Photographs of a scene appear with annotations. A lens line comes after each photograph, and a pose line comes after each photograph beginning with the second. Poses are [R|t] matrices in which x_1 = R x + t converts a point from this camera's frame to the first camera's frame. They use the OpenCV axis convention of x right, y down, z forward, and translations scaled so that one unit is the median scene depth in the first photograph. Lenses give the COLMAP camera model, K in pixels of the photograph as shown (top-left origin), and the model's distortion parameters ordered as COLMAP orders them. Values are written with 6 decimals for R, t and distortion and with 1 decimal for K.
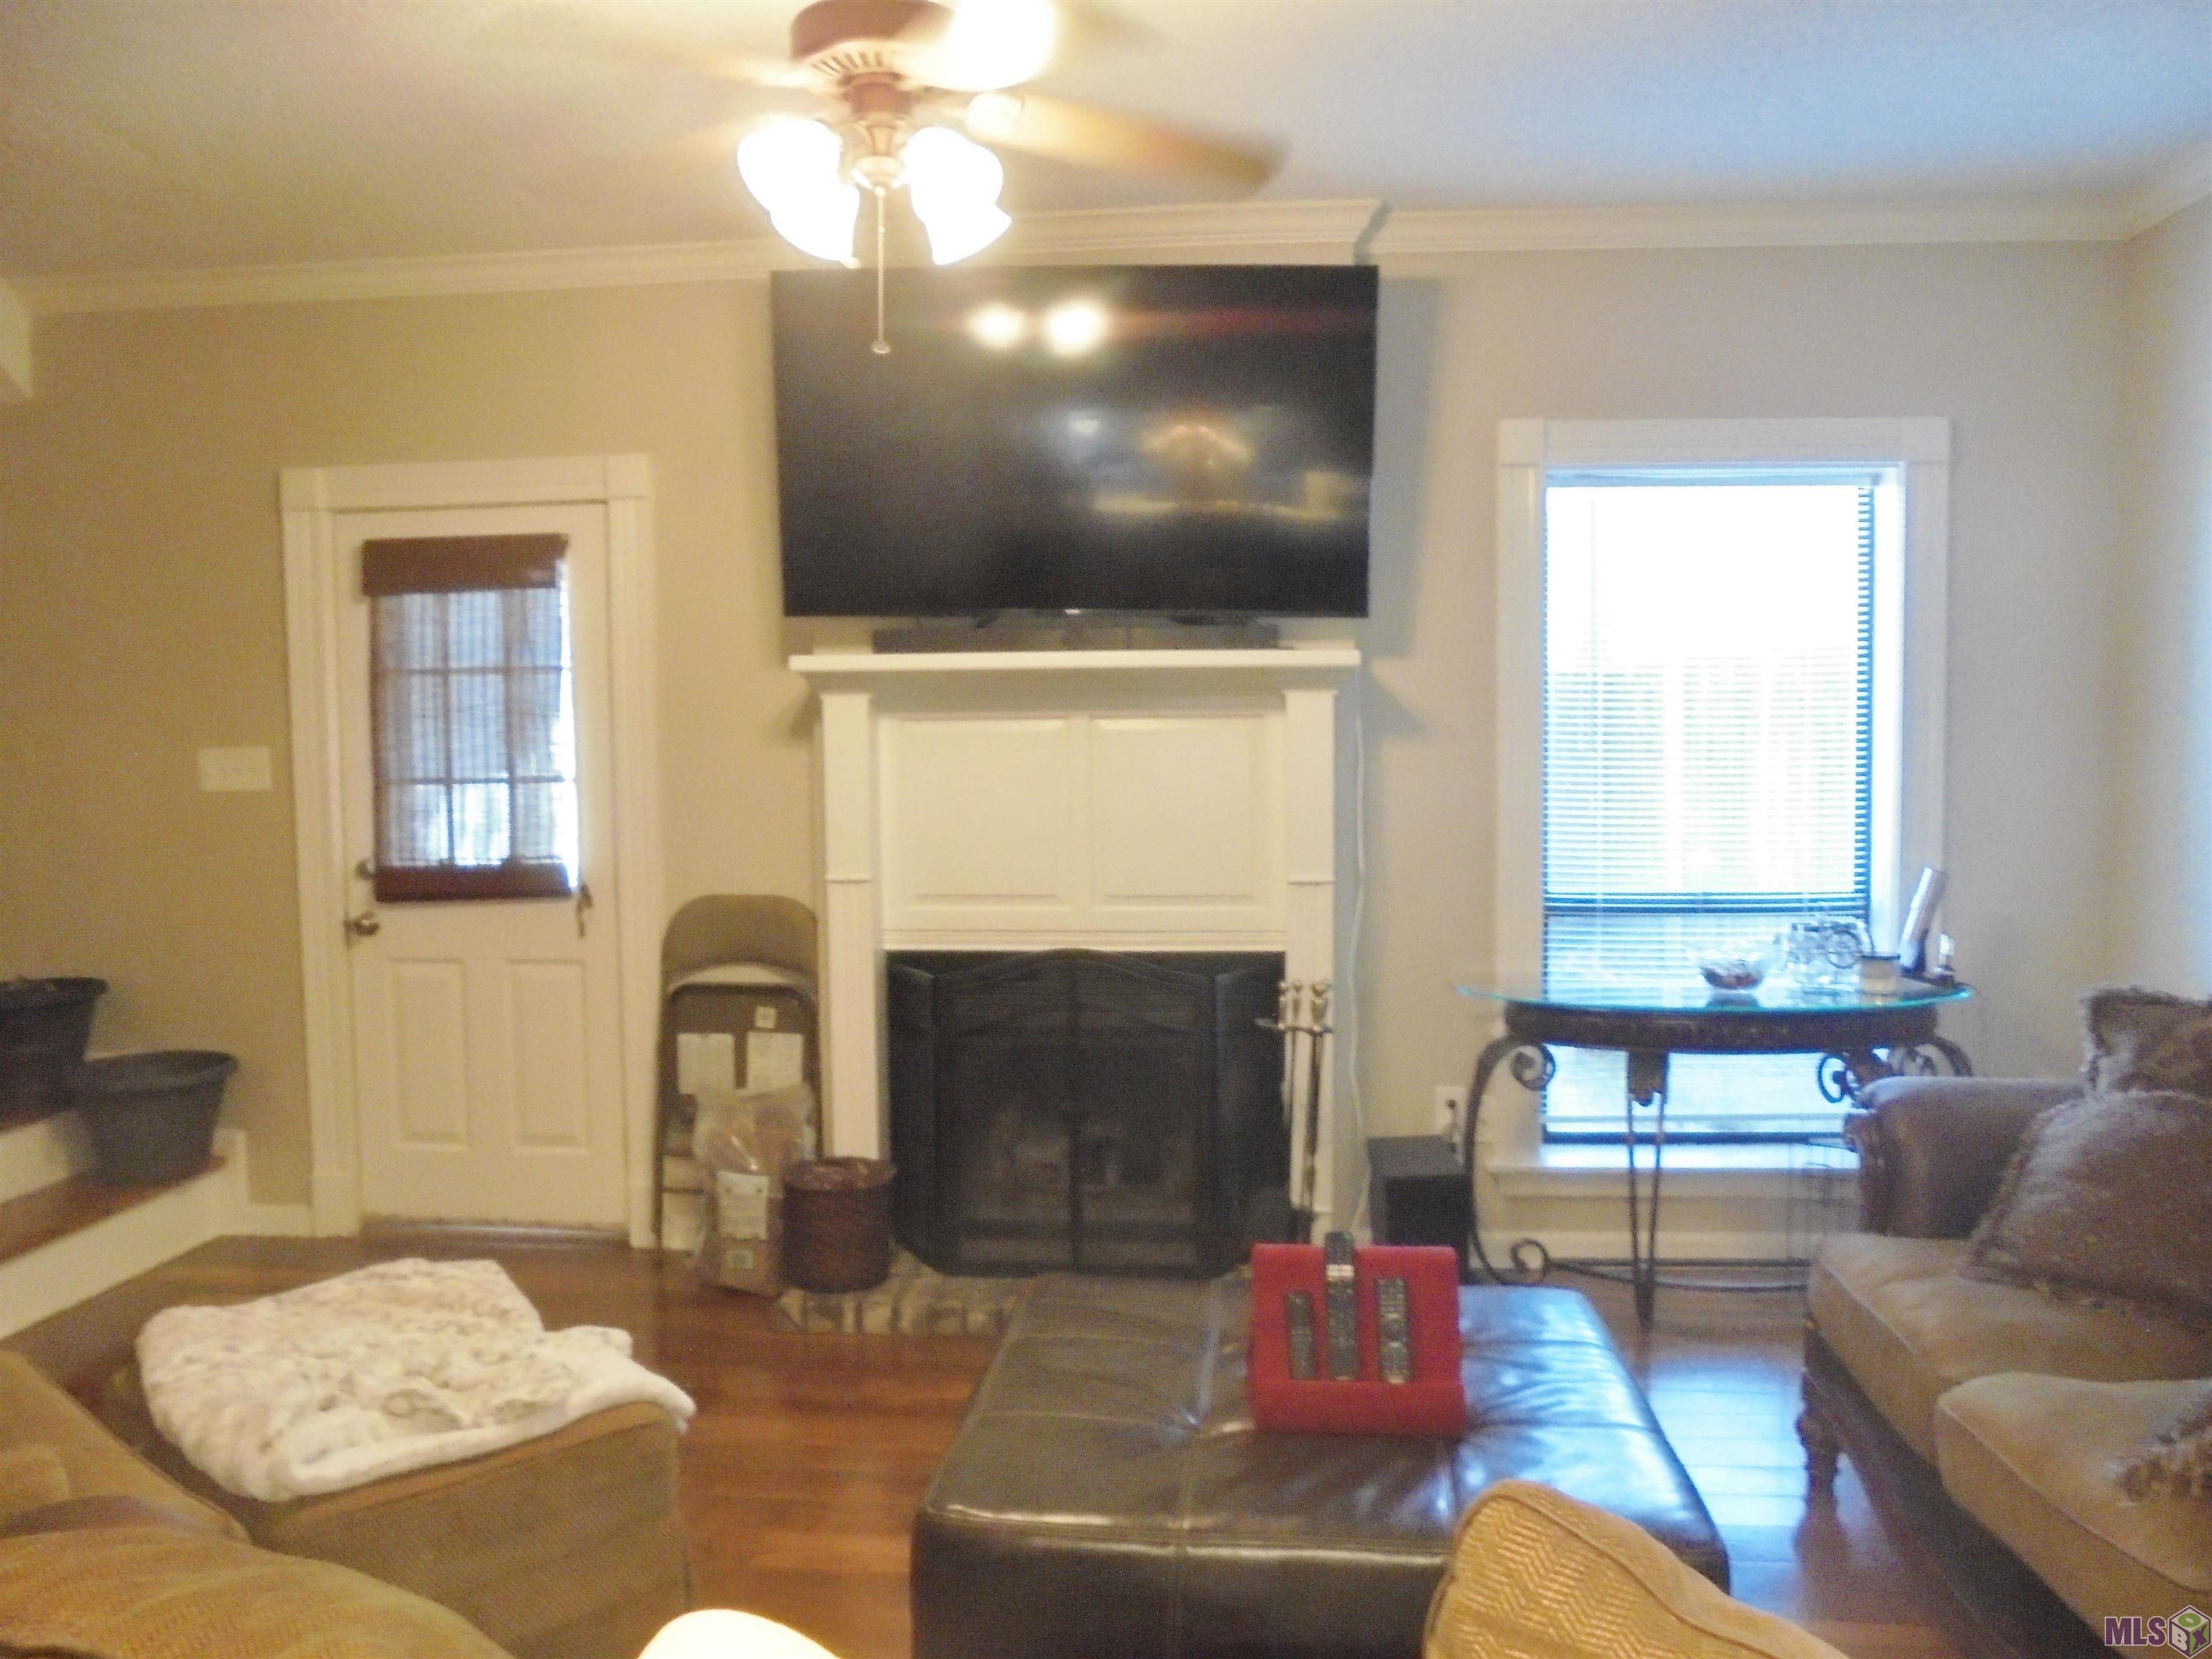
lens RADIAL K [[1697.0, 0, 1099.1], [0, 1697.0, 824.2], [0, 0, 1]] dist [-0.074637, 0.035179]
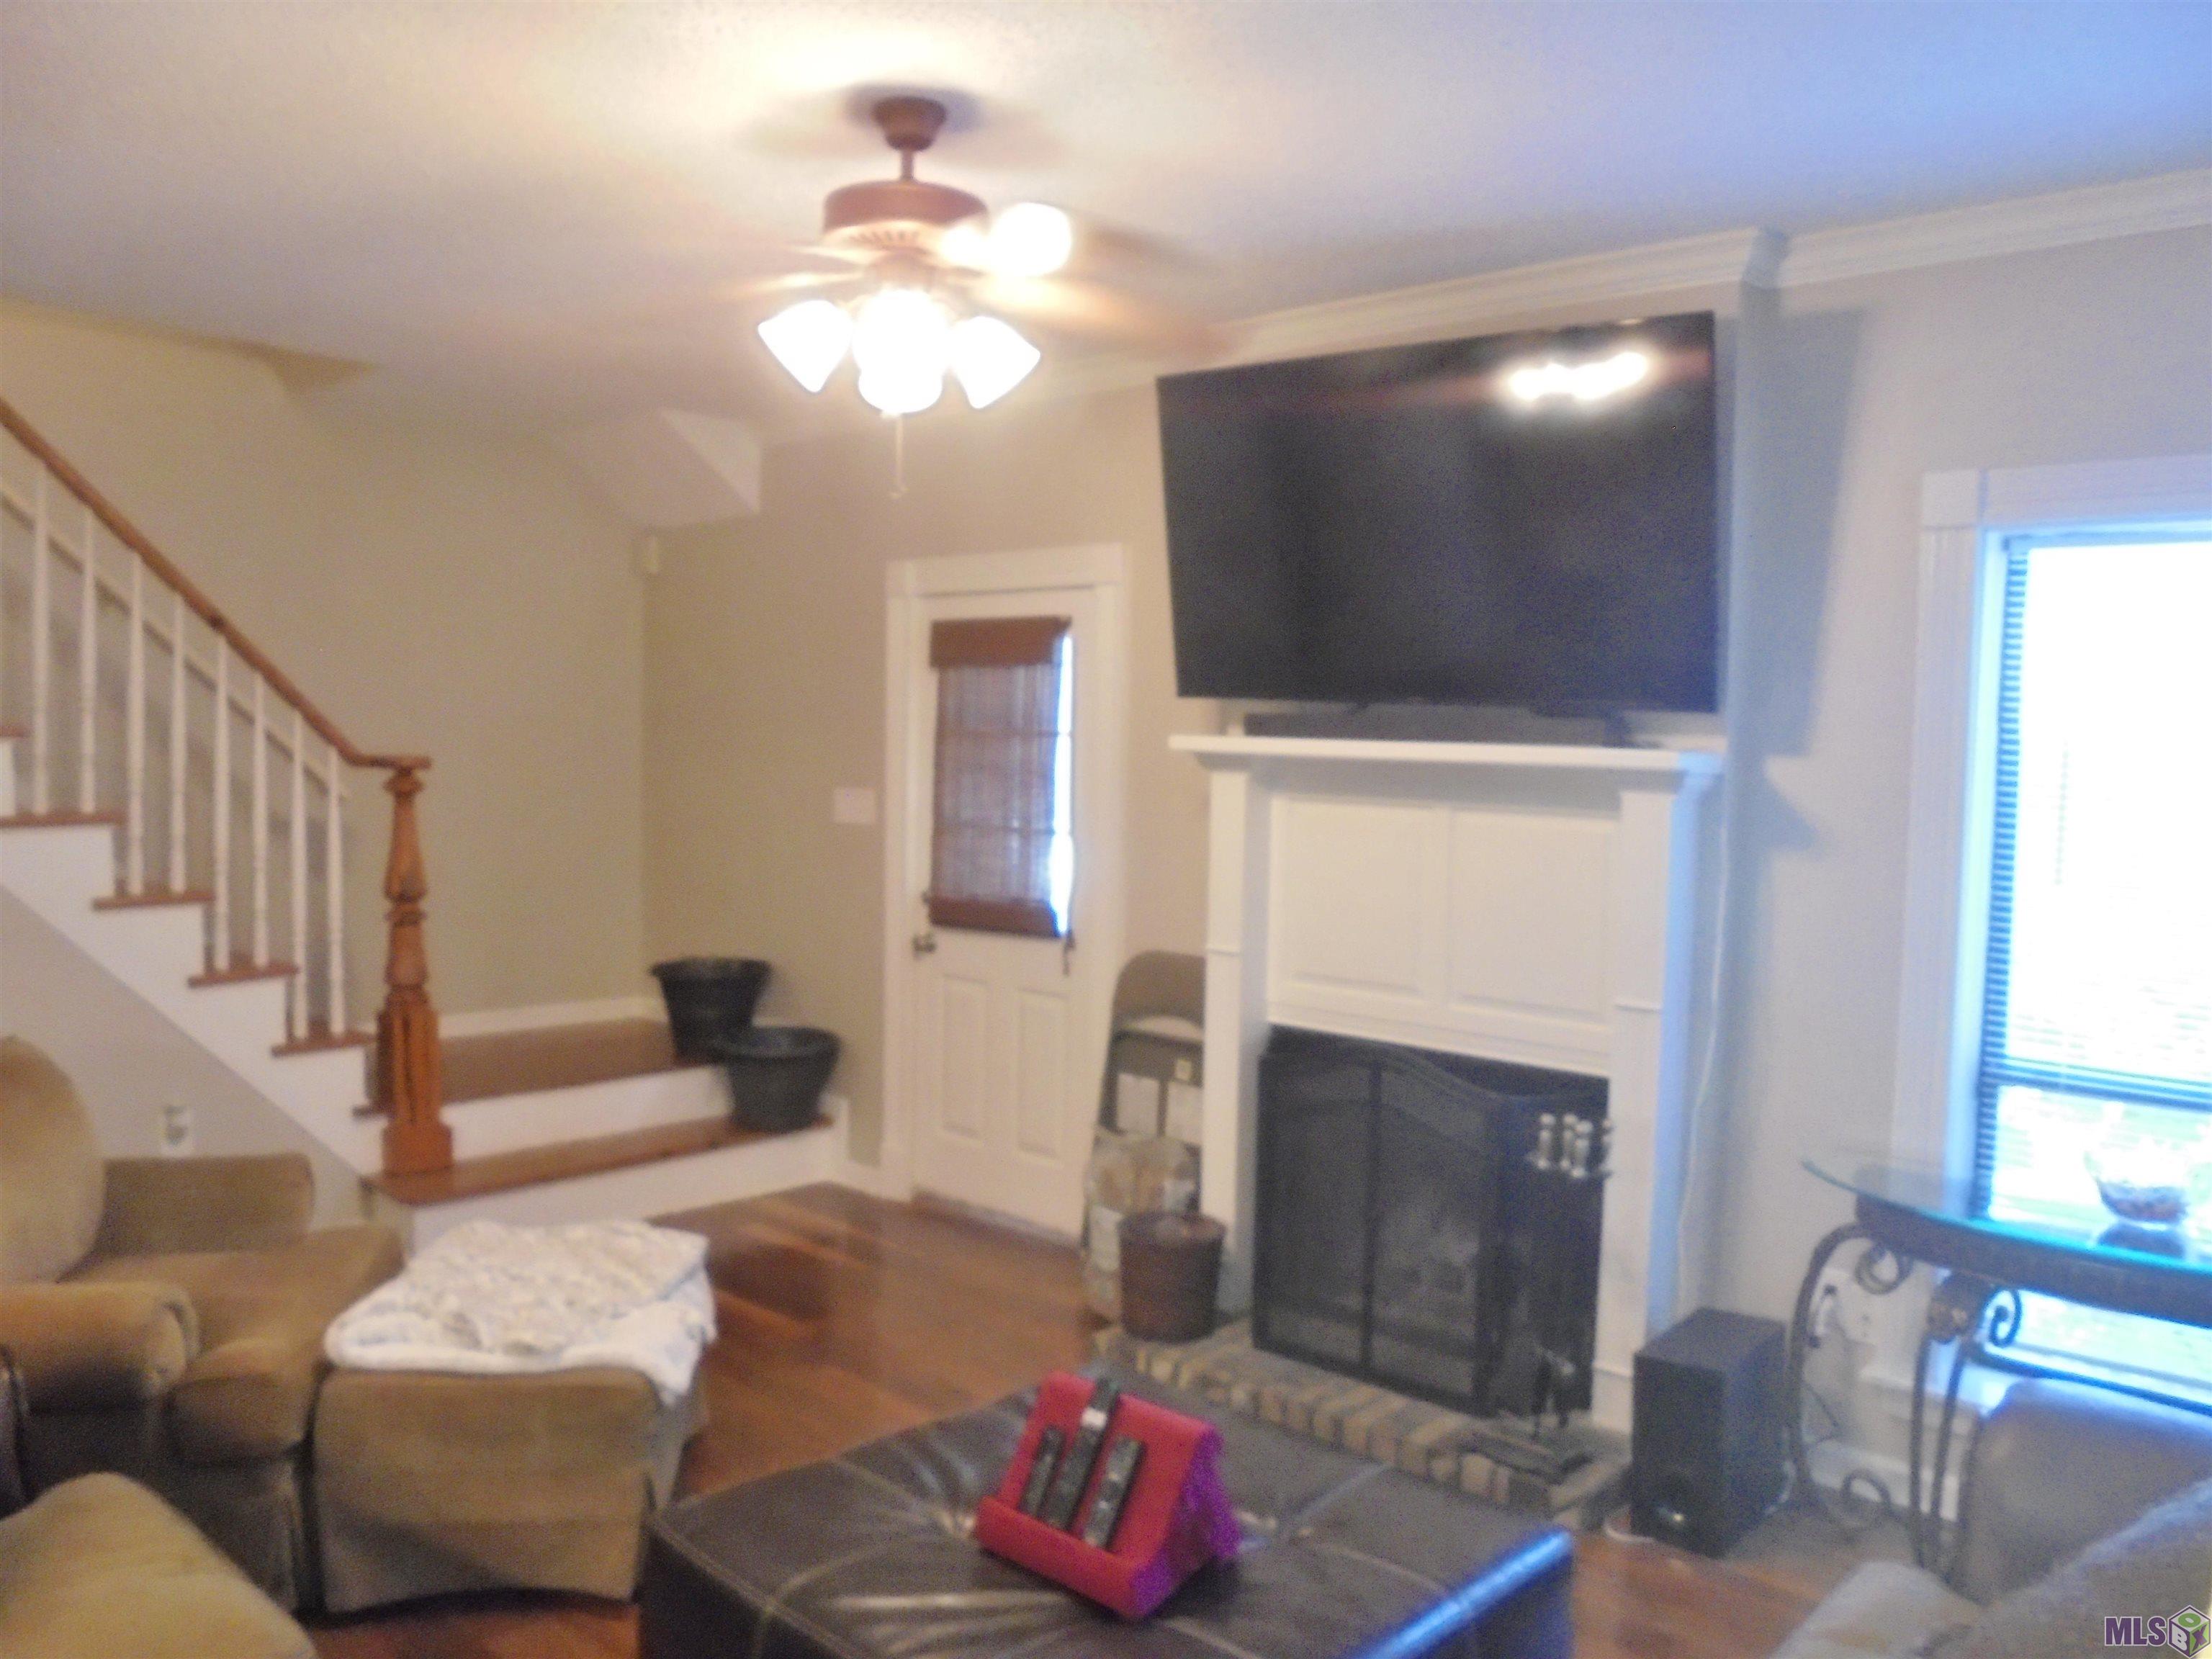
lens RADIAL K [[1697.0, 0, 1092.9], [0, 1697.0, 831.2], [0, 0, 1]] dist [-0.074637, 0.035179]
pose [[0.799164, 0.063641, -0.597735, 0.398480], [-0.064749, 0.997708, 0.019658, -0.055019], [0.597616, 0.022993, 0.801453, 0.111671]]
